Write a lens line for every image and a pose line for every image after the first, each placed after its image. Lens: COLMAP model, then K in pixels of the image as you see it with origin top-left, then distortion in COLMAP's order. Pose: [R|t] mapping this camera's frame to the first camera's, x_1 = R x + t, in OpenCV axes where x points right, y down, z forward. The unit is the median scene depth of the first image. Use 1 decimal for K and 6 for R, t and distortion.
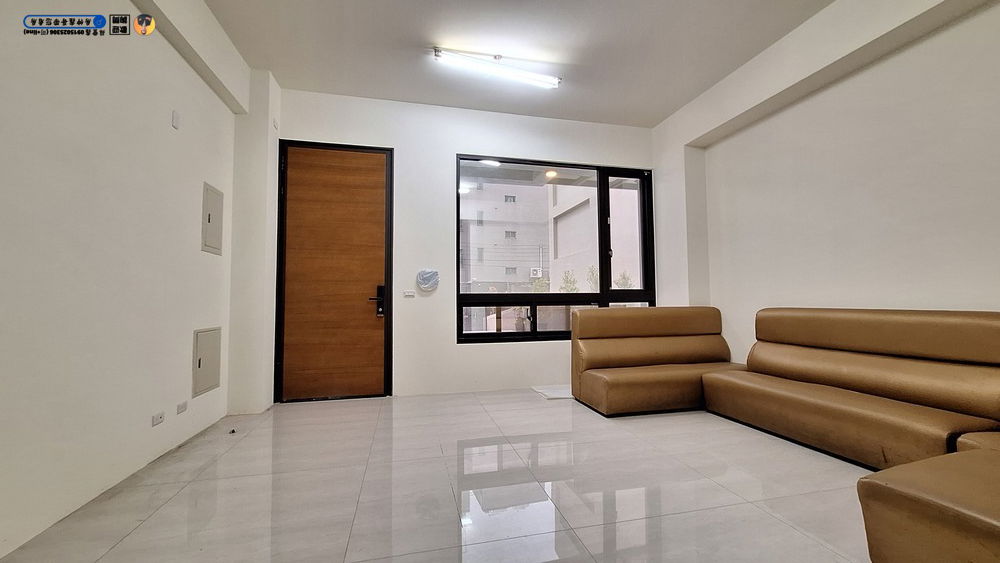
lens RADIAL K [[391.6, 0, 500.0], [0, 391.6, 281.5], [0, 0, 1]] dist [-0.001270, 0.000240]
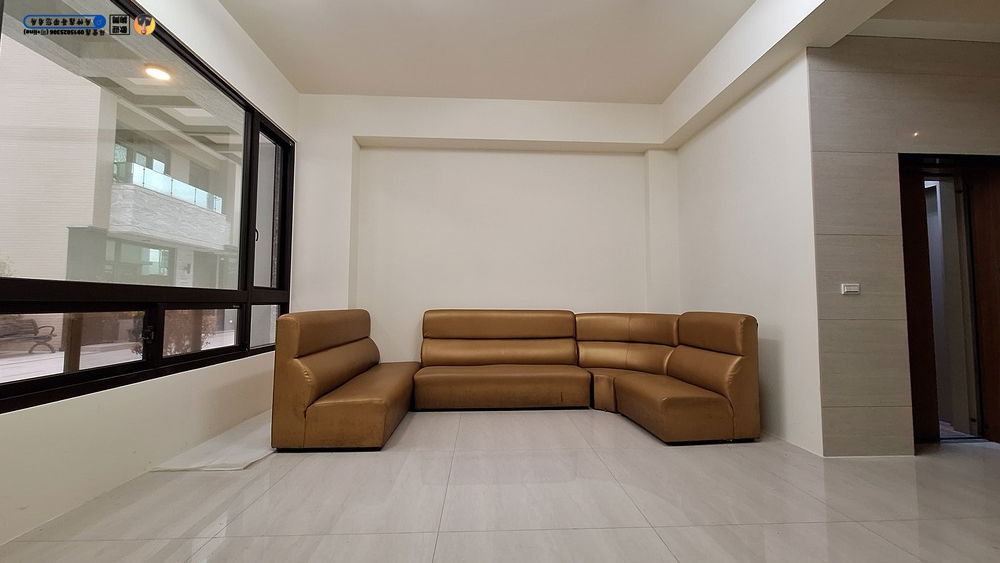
lens RADIAL K [[391.6, 0, 500.0], [0, 391.6, 281.5], [0, 0, 1]] dist [-0.001270, 0.000240]
pose [[0.184468, 0.066982, 0.980553, -0.374337], [-0.053283, 0.996889, -0.058074, 0.033741], [-0.981393, -0.041534, 0.187463, 0.499109]]
